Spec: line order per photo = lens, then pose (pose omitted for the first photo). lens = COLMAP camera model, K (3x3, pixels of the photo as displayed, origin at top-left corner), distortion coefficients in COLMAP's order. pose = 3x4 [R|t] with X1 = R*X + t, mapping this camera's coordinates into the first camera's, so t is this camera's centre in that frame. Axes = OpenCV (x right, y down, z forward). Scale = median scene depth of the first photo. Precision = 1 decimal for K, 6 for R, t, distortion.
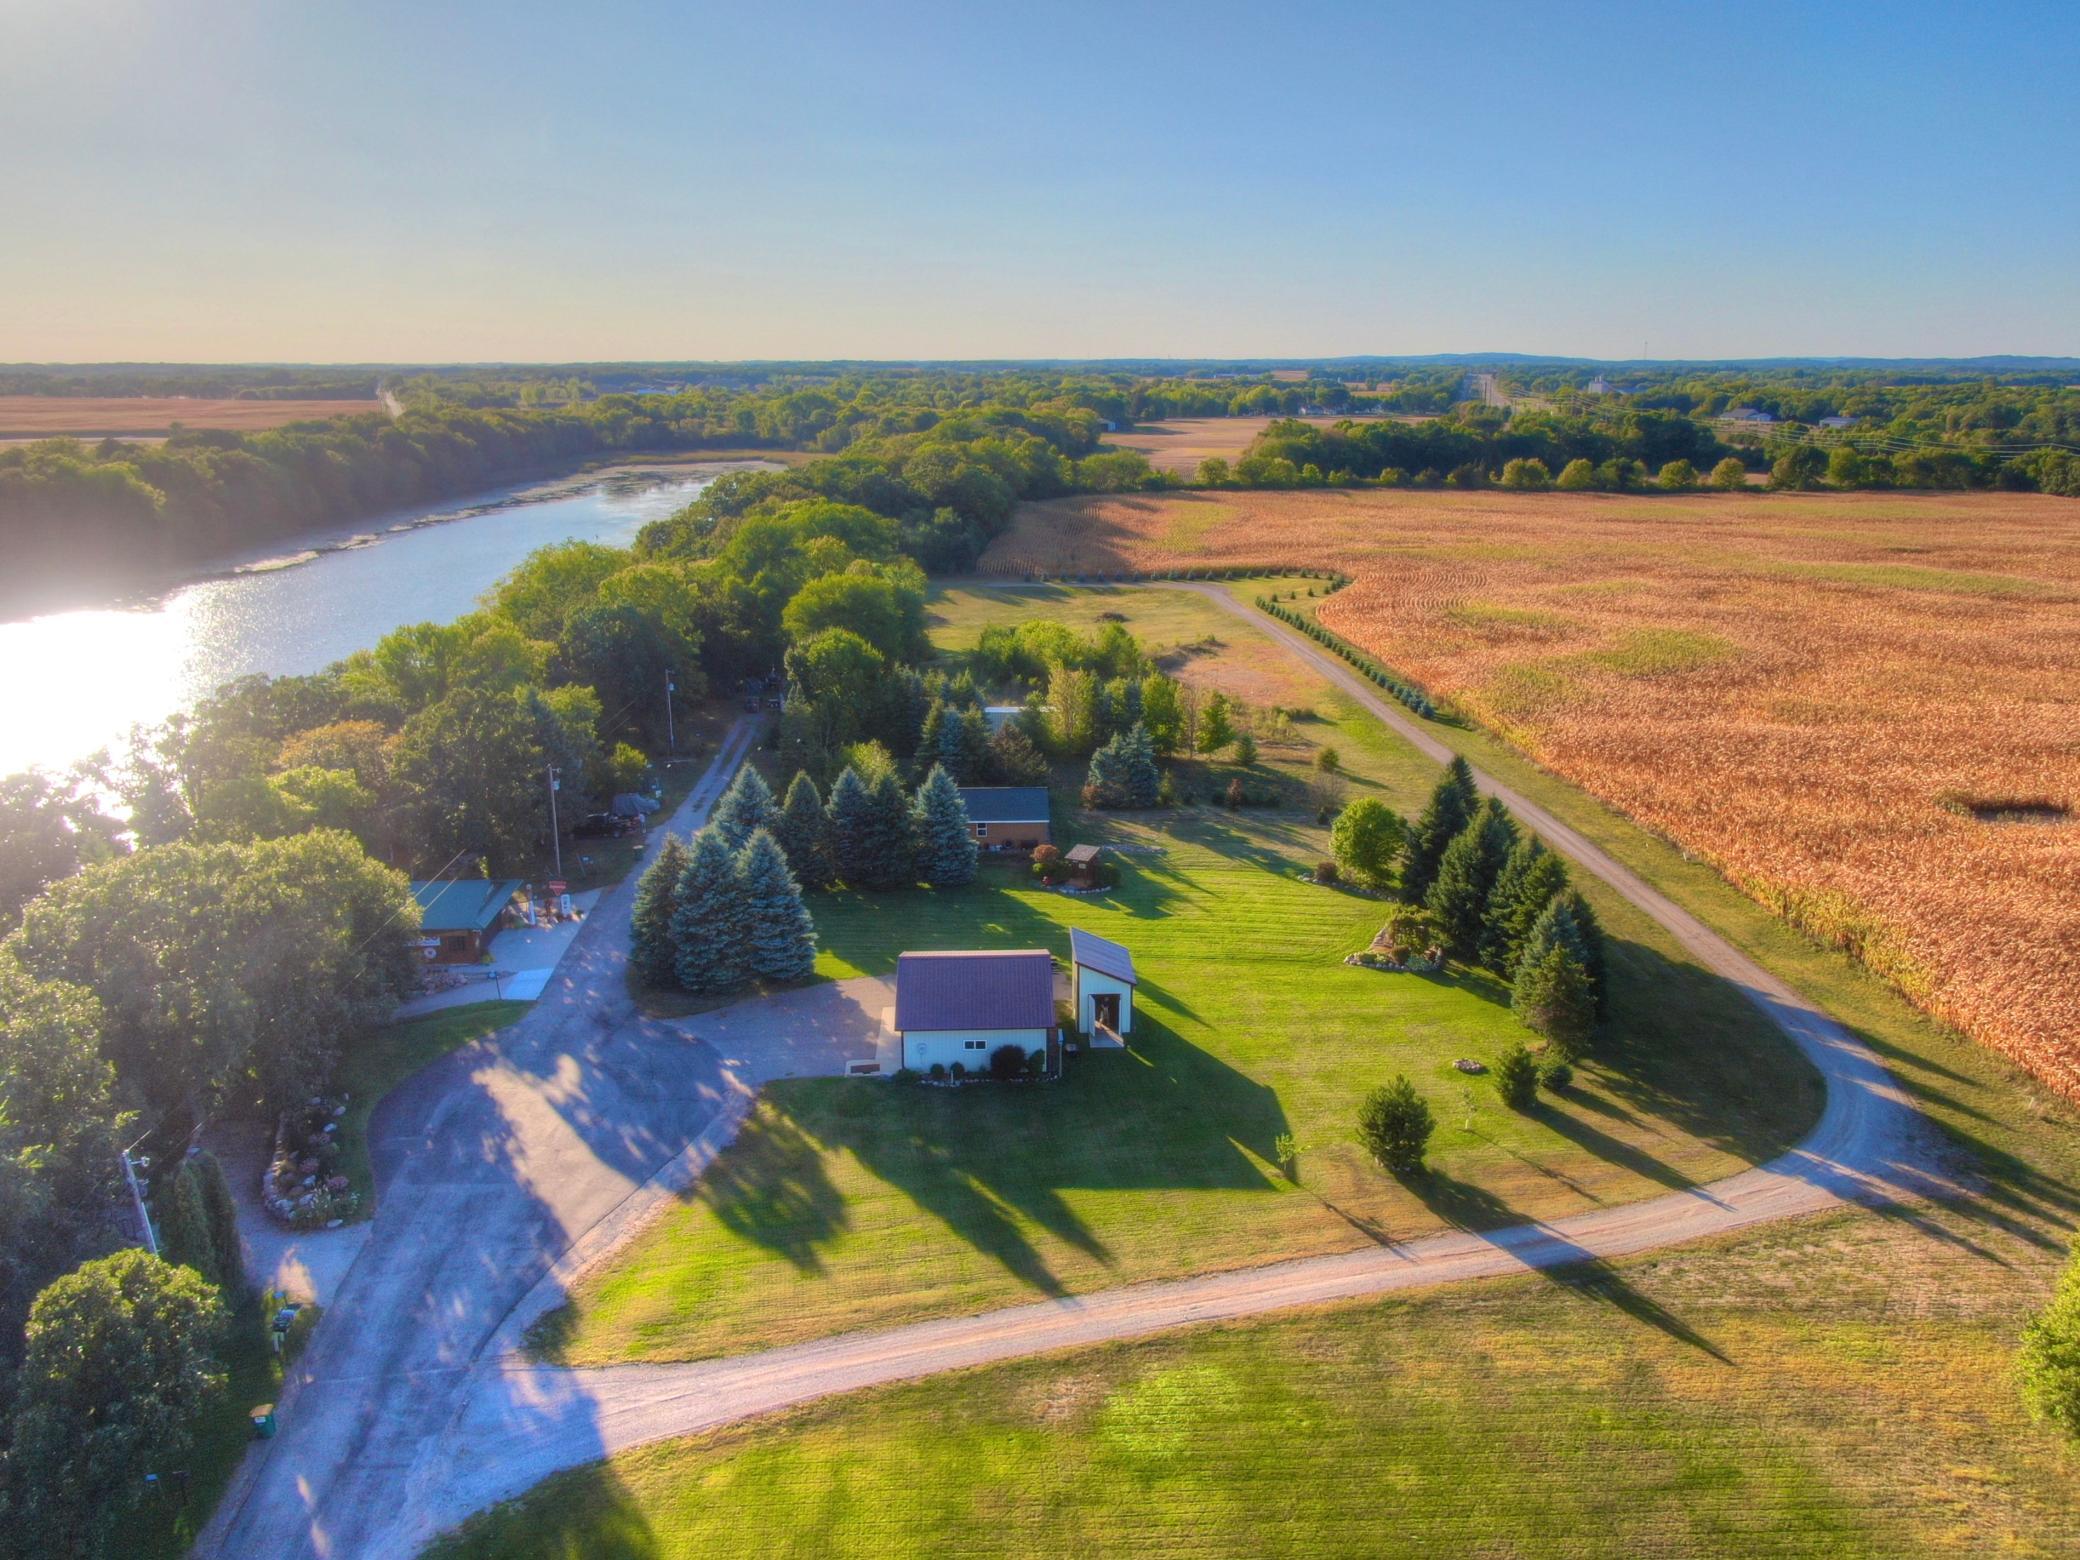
lens RADIAL K [[1564.5, 0, 1045.0], [0, 1564.5, 780.9], [0, 0, 1]] dist [-0.015648, 0.004944]
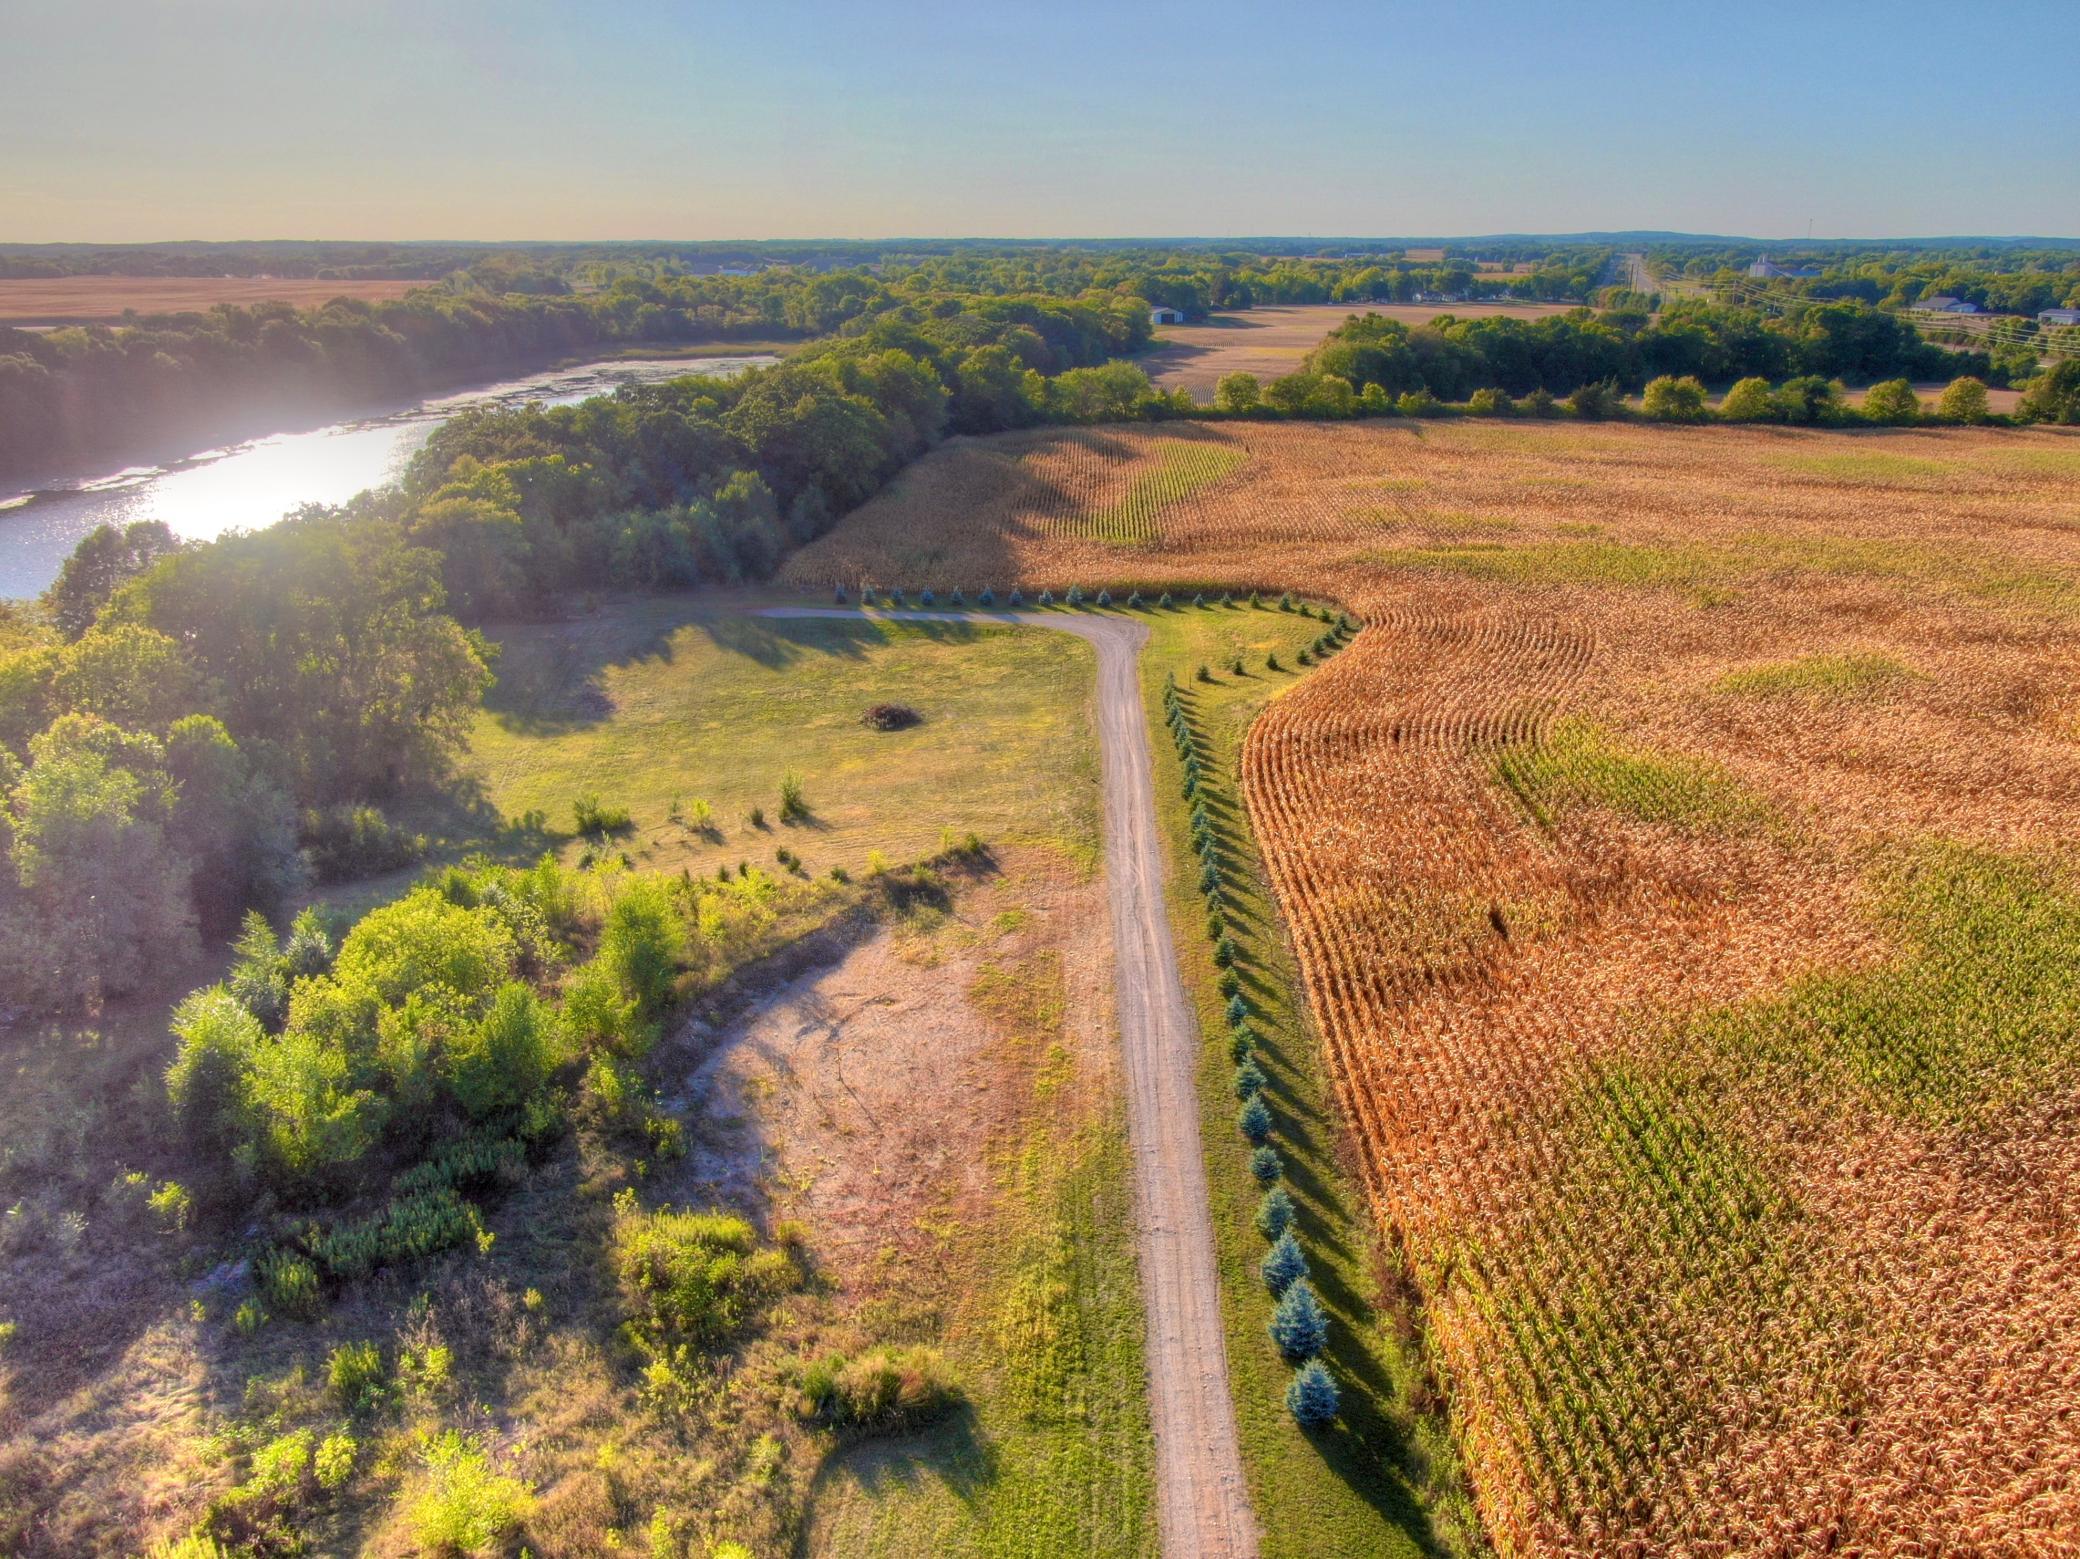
lens RADIAL K [[1564.5, 0, 1045.0], [0, 1564.5, 780.4], [0, 0, 1]] dist [-0.015648, 0.004944]
pose [[0.996953, 0.025564, -0.073698, 0.102171], [-0.020255, 0.997206, 0.071902, -0.090772], [0.075330, -0.070190, 0.994685, 0.338044]]
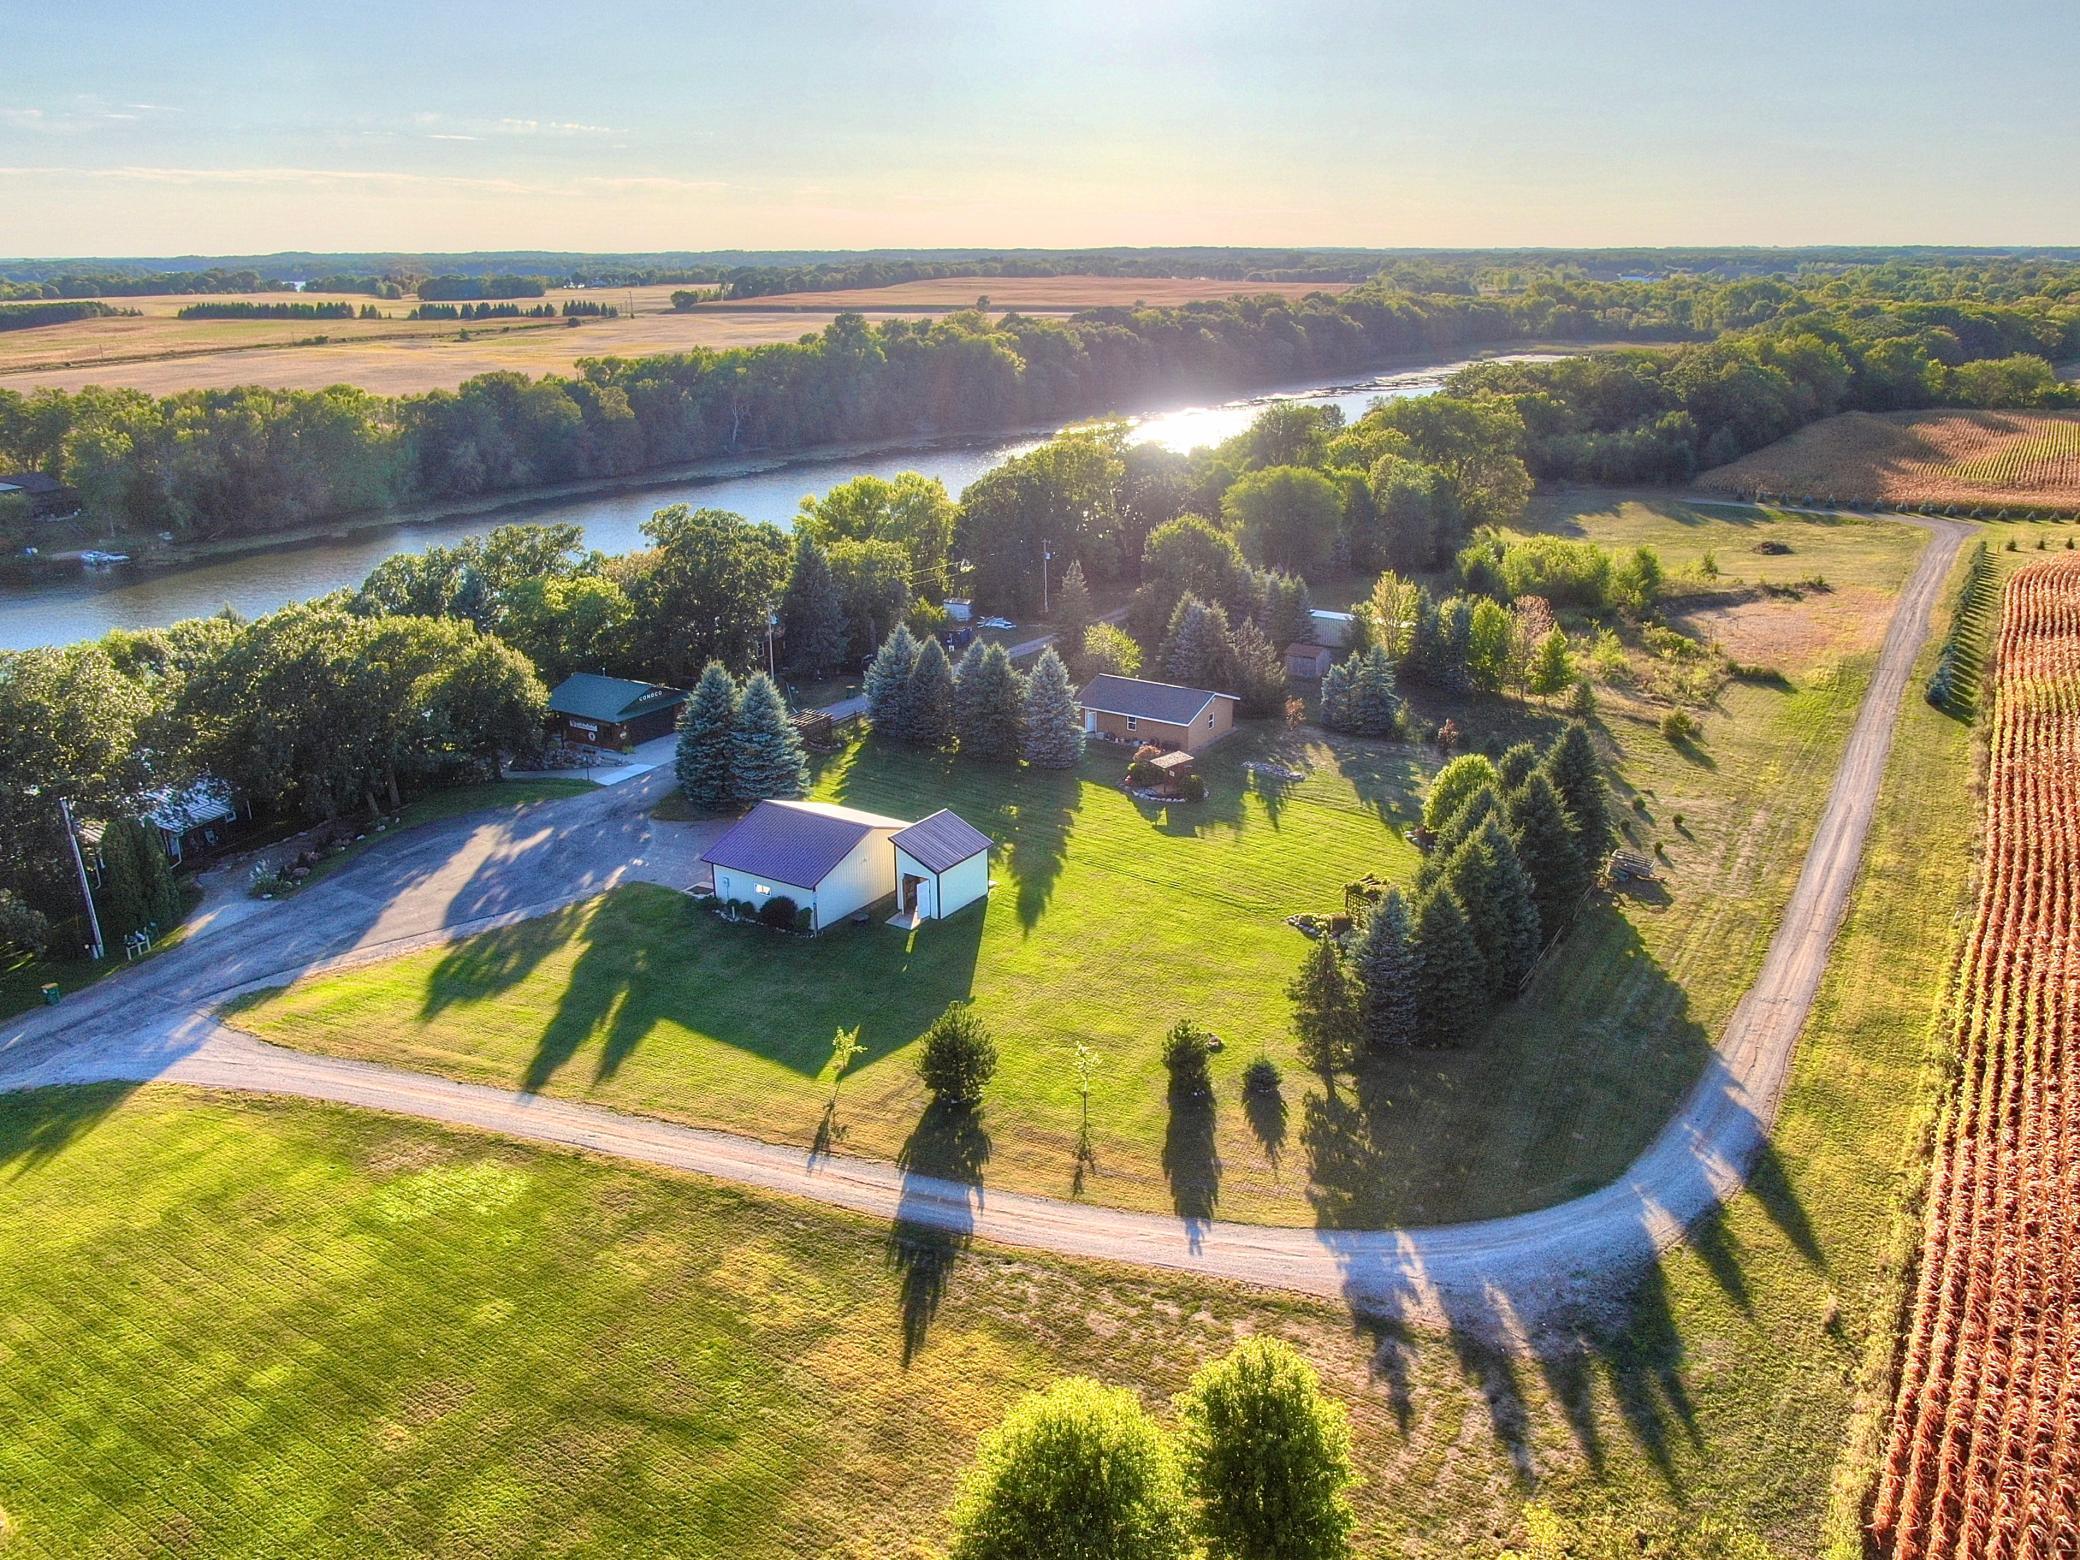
lens RADIAL K [[1560.4, 0, 1040.0], [0, 1560.4, 780.0], [0, 0, 1]] dist [-0.009629, -0.000346]
pose [[0.819439, 0.183040, -0.543154, 0.149028], [-0.145941, 0.983035, 0.111102, -0.011470], [0.554275, -0.011773, 0.832250, 0.047098]]
